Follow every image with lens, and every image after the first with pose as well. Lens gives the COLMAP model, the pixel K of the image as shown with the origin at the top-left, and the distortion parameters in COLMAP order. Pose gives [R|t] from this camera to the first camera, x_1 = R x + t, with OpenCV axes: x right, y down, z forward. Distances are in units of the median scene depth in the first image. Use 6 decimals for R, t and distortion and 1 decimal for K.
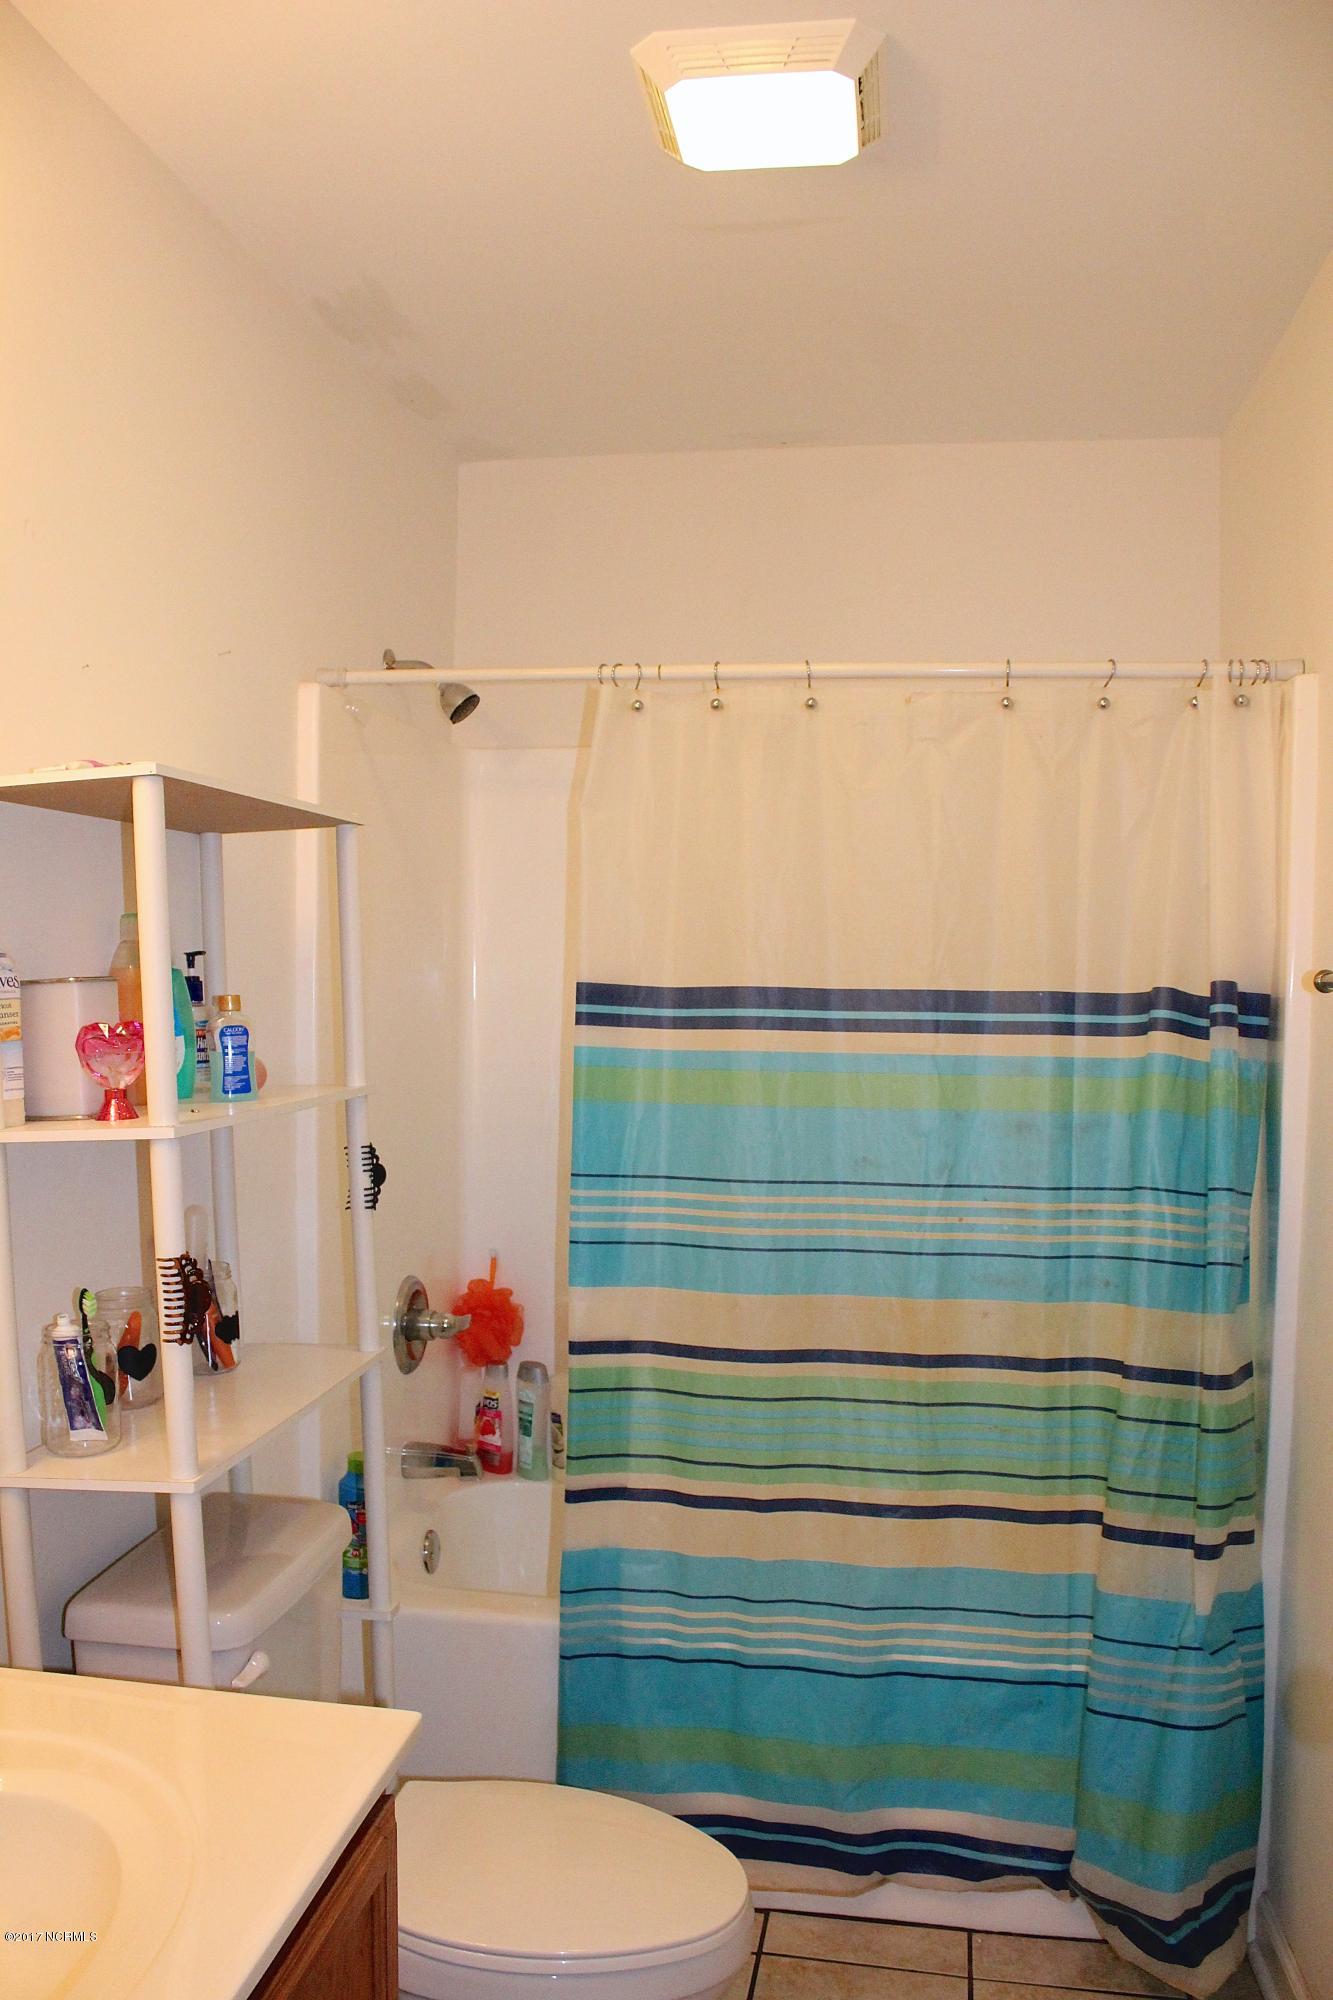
lens RADIAL K [[1633.1, 0, 666.5], [0, 1633.1, 1000.0], [0, 0, 1]] dist [-0.162035, 0.120037]
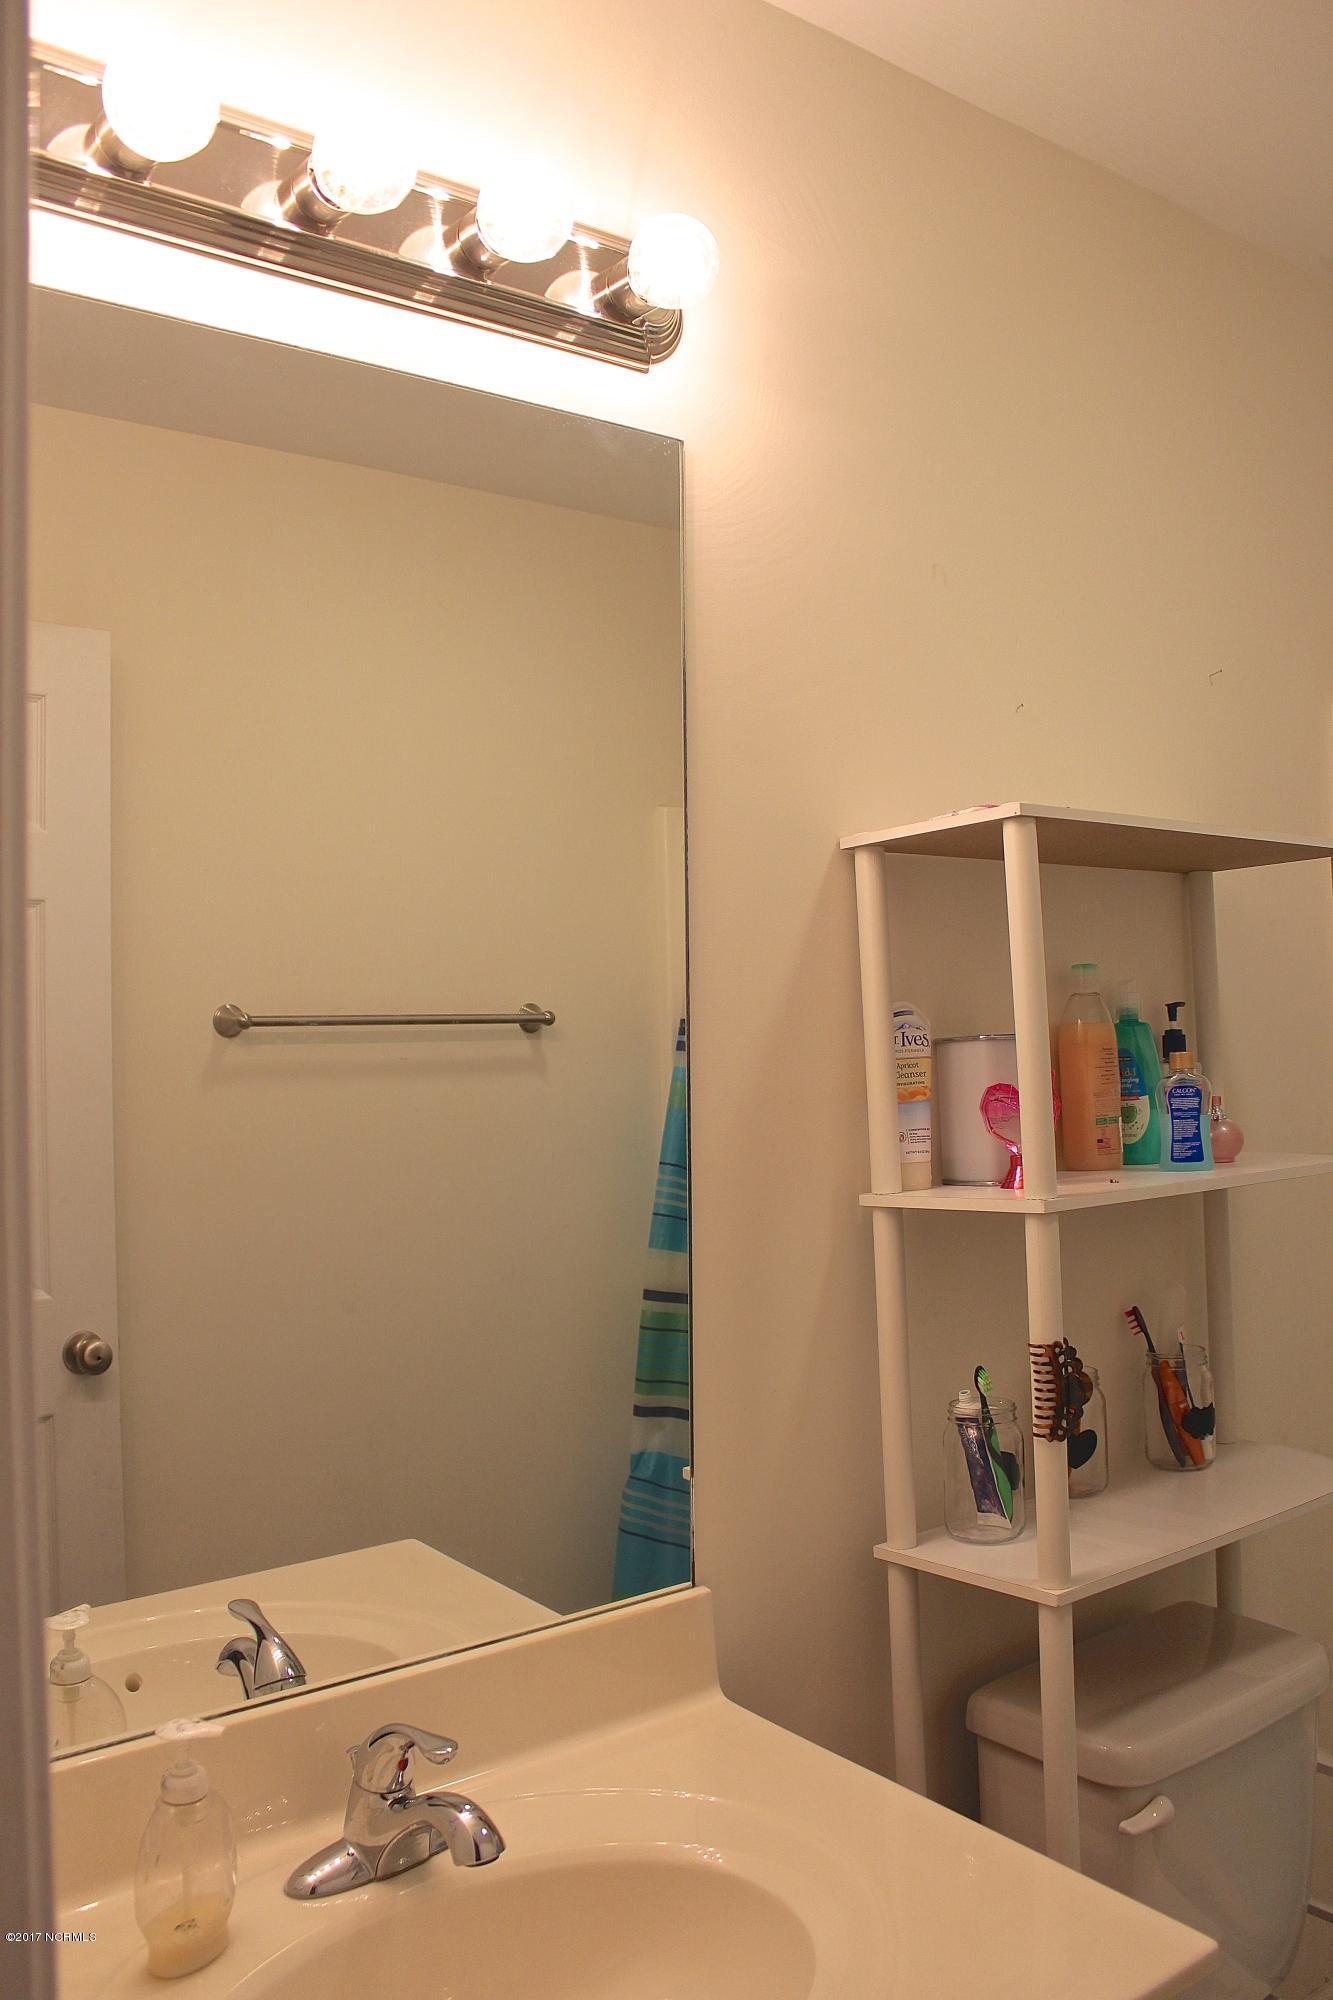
lens RADIAL K [[1633.1, 0, 666.5], [0, 1633.1, 1000.0], [0, 0, 1]] dist [-0.162035, 0.120037]
pose [[0.718895, -0.019893, -0.694834, 0.166181], [0.002025, 0.999646, -0.026524, -0.010062], [0.695116, 0.017661, 0.718680, 0.183276]]
